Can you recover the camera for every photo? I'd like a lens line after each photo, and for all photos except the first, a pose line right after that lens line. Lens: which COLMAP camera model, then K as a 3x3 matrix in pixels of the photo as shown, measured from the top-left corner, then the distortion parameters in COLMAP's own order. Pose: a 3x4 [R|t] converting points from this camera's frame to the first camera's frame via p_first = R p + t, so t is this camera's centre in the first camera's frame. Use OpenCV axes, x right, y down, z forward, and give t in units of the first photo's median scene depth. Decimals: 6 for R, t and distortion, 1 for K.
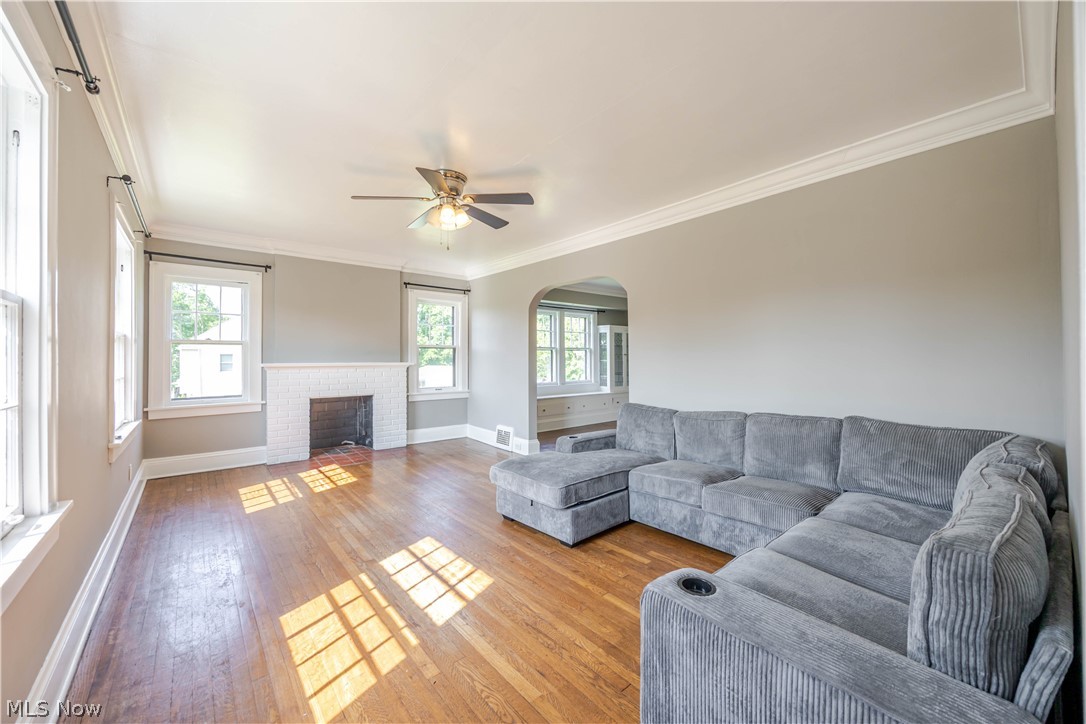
lens RADIAL K [[418.9, 0, 553.0], [0, 418.9, 359.8], [0, 0, 1]] dist [-0.005755, 0.000191]
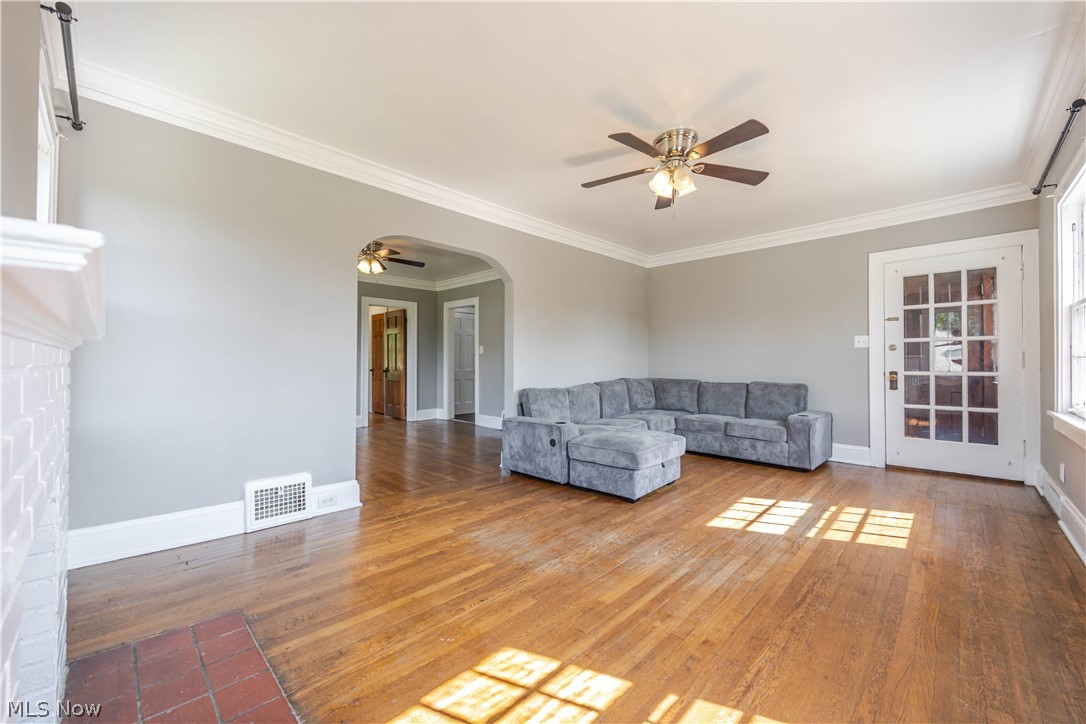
lens RADIAL K [[418.9, 0, 529.2], [0, 418.9, 360.3], [0, 0, 1]] dist [-0.005755, 0.000191]
pose [[-0.056604, 0.007445, 0.998369, -1.269873], [0.006207, 0.999955, -0.007105, 0.058489], [-0.998377, 0.005794, -0.056648, 1.515255]]
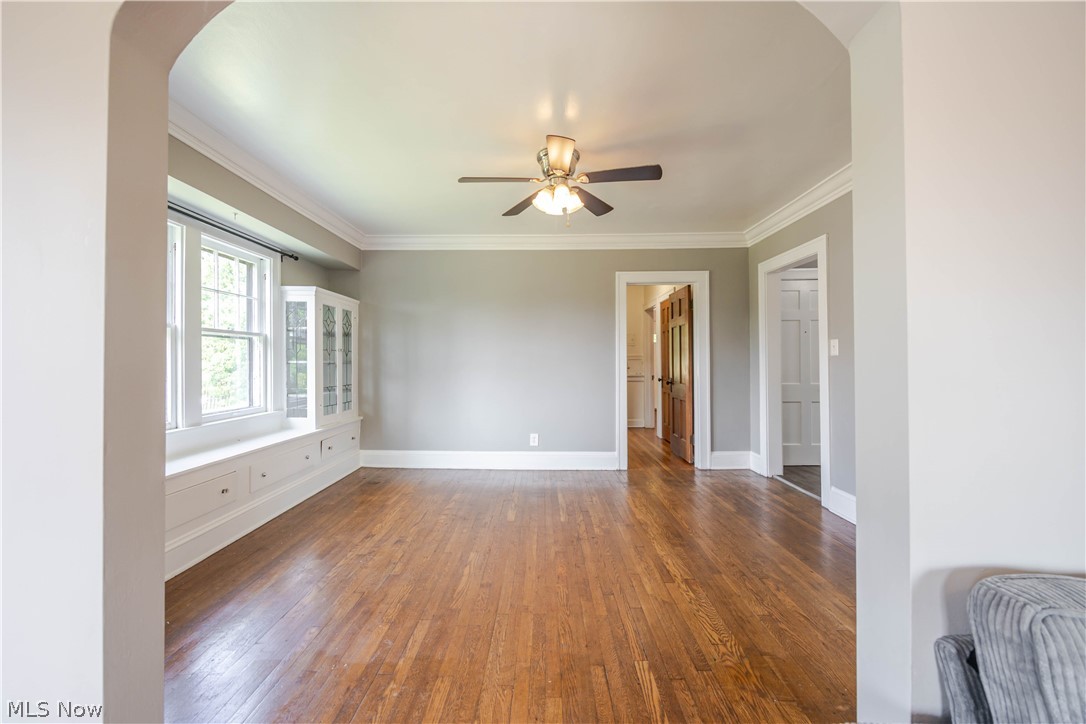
lens RADIAL K [[418.9, 0, 537.3], [0, 418.9, 357.2], [0, 0, 1]] dist [-0.005755, 0.000191]
pose [[0.678452, 0.010824, 0.734565, -0.117342], [0.005476, 0.999789, -0.019789, 0.021192], [-0.734624, 0.017449, 0.678250, 1.476766]]
